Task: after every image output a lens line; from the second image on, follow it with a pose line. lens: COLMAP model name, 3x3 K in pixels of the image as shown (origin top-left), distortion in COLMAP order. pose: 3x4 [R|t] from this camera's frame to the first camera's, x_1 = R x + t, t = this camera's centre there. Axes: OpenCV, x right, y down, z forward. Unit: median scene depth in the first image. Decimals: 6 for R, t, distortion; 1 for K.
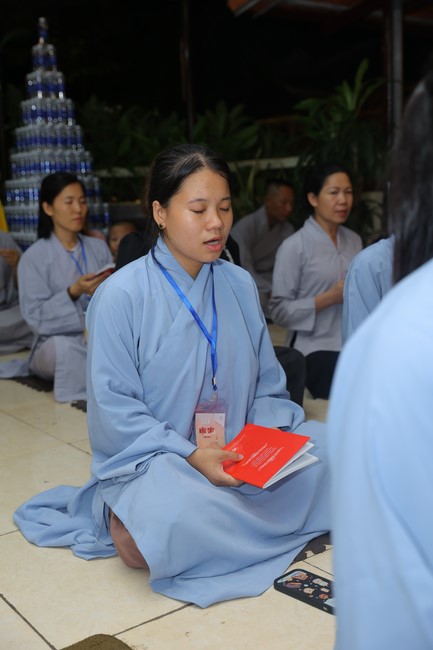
lens RADIAL K [[823.5, 0, 216.7], [0, 823.5, 323.4], [0, 0, 1]] dist [-0.019127, 0.000000]
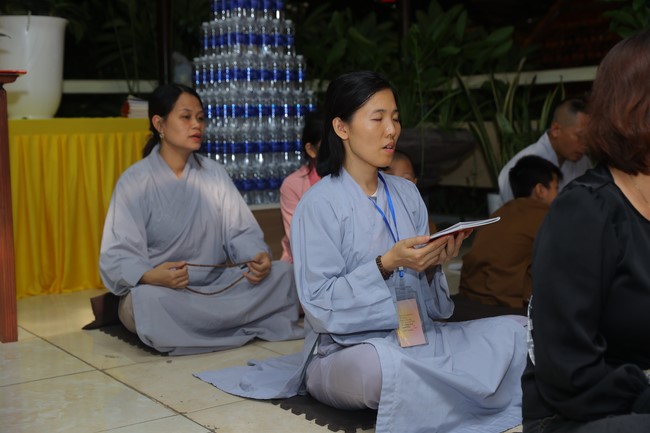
lens RADIAL K [[938.2, 0, 324.8], [0, 938.2, 217.4], [0, 0, 1]] dist [-0.098119, 0.000000]
pose [[0.999821, 0.017883, -0.006253, -0.209492], [-0.018196, 0.998368, -0.054127, -0.033755], [0.005275, 0.054231, 0.998514, 0.294370]]
